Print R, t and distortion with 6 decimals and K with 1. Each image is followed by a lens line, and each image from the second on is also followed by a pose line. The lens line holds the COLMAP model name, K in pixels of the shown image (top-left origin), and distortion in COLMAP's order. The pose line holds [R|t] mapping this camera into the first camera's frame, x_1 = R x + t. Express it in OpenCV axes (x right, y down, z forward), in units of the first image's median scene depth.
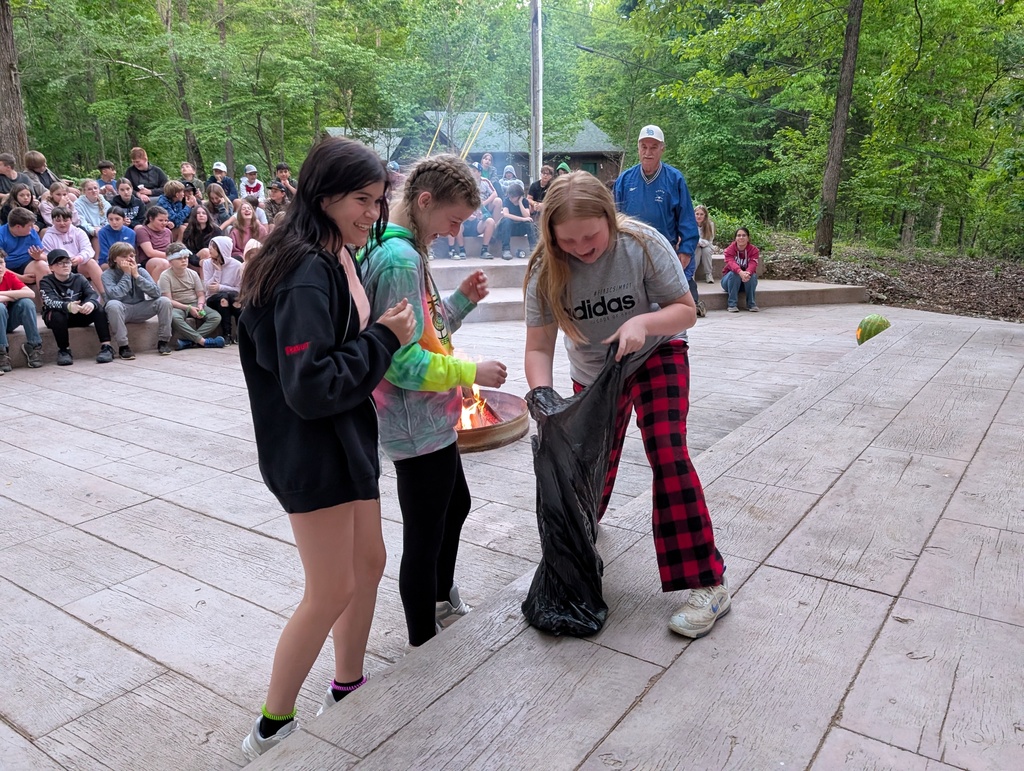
lens RADIAL K [[837.2, 0, 512.2], [0, 837.2, 385.9], [0, 0, 1]] dist [0.009961, 0.003736]
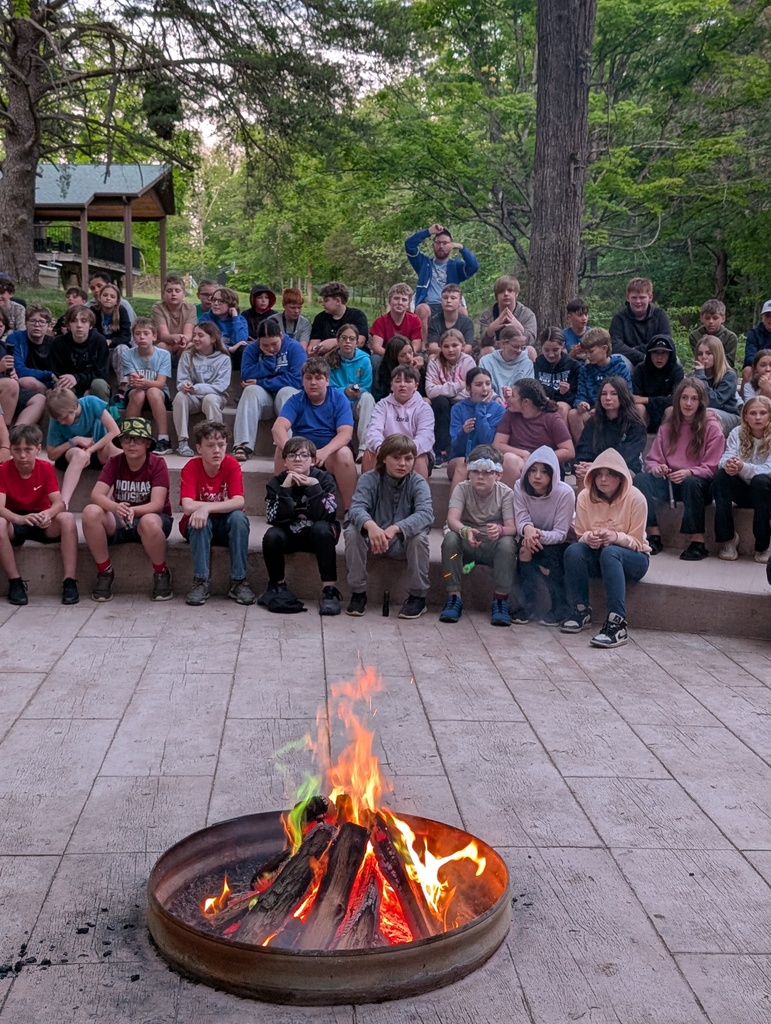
lens RADIAL K [[1369.0, 0, 384.1], [0, 1369.0, 516.0], [0, 0, 1]] dist [0.160539, -0.584967]
pose [[0.652454, 0.138156, -0.745128, 0.558808], [-0.208497, 0.978022, -0.001229, -0.196377], [0.728582, 0.156159, 0.666920, 0.592678]]
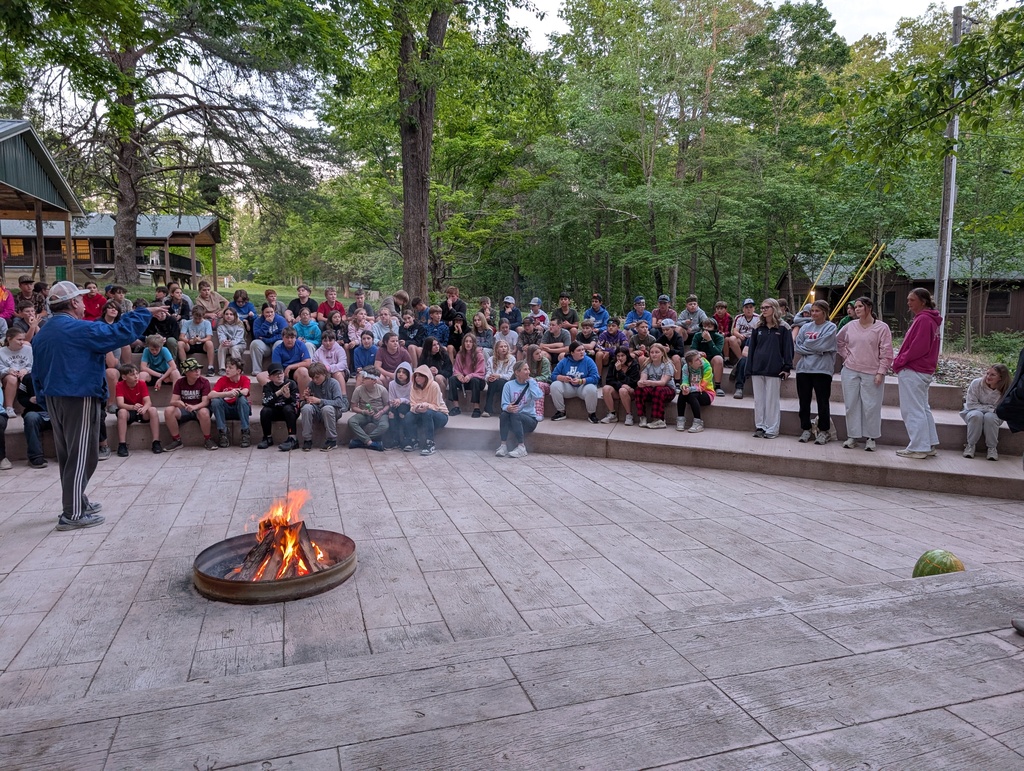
lens RADIAL K [[727.6, 0, 504.4], [0, 727.6, 377.8], [0, 0, 1]] dist [0.030371, -0.029342]
pose [[0.800258, 0.089666, -0.592915, 0.803261], [-0.165111, 0.983486, -0.074119, -0.198965], [0.576477, 0.157211, 0.801847, 0.472906]]
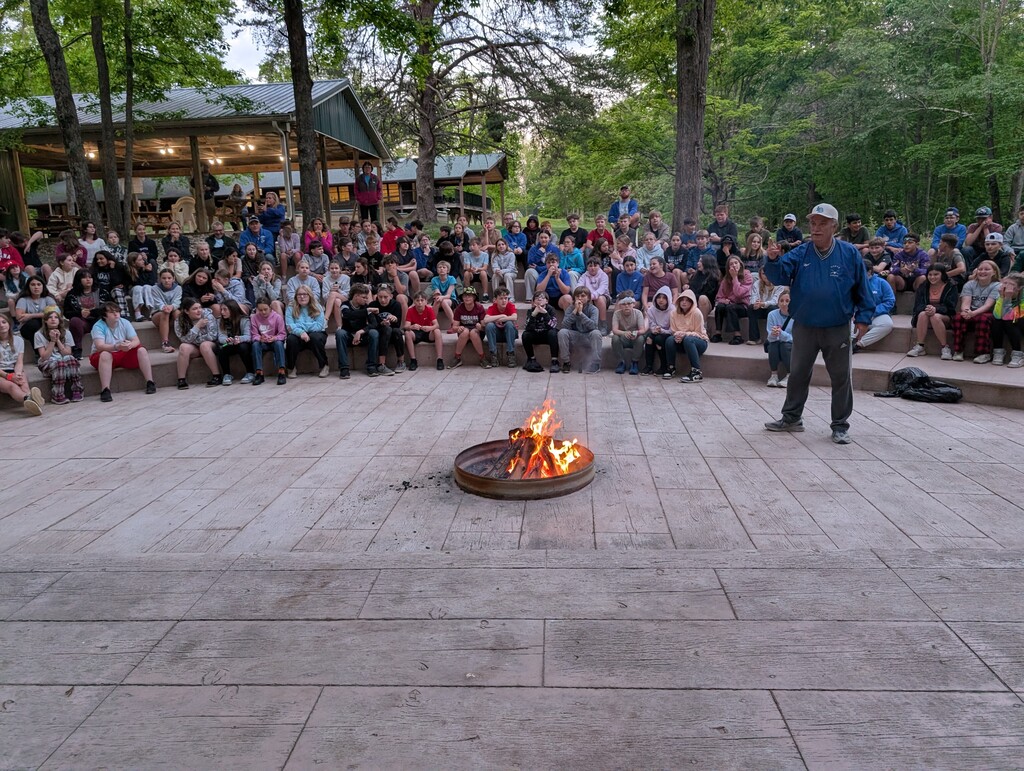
lens RADIAL K [[727.6, 0, 504.4], [0, 727.6, 377.8], [0, 0, 1]] dist [0.030371, -0.029342]
pose [[0.526296, 0.171480, -0.832831, 0.865437], [-0.183742, 0.979248, 0.085514, -0.192462], [0.830212, 0.108021, 0.546882, 0.498155]]
